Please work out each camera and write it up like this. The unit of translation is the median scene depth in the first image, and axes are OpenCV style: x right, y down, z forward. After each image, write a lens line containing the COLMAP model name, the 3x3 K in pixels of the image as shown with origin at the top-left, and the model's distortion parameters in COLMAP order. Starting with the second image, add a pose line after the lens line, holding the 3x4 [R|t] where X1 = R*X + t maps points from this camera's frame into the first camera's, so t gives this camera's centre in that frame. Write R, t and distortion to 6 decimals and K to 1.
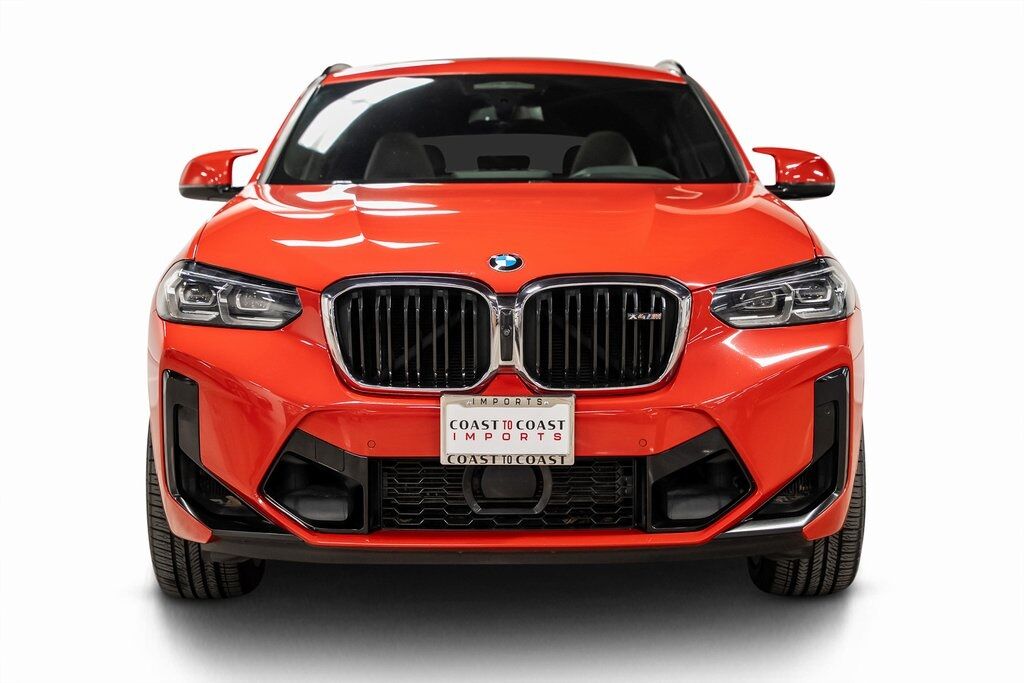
lens RADIAL K [[2057.0, 0, 510.5], [0, 2057.0, 345.1], [0, 0, 1]] dist [0.070562, 0.000000]
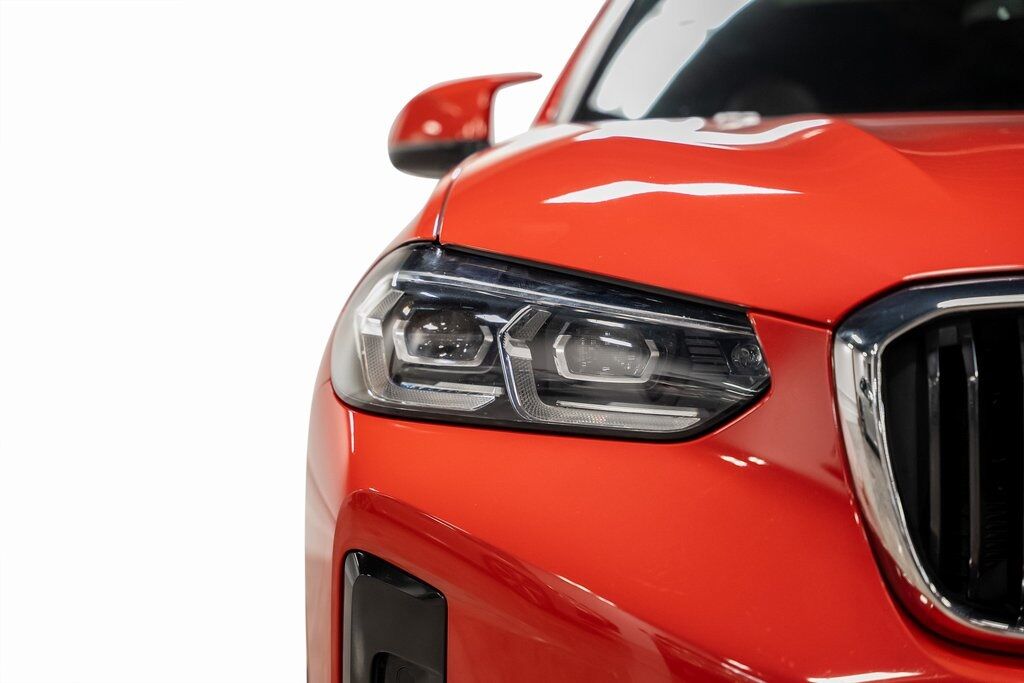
lens RADIAL K [[2057.0, 0, 513.6], [0, 2057.0, 341.9], [0, 0, 1]] dist [0.070562, 0.000000]
pose [[0.995657, 0.008300, -0.092728, -0.106489], [-0.012387, 0.998973, -0.043580, -0.008351], [0.092271, 0.044540, 0.994737, 0.644659]]
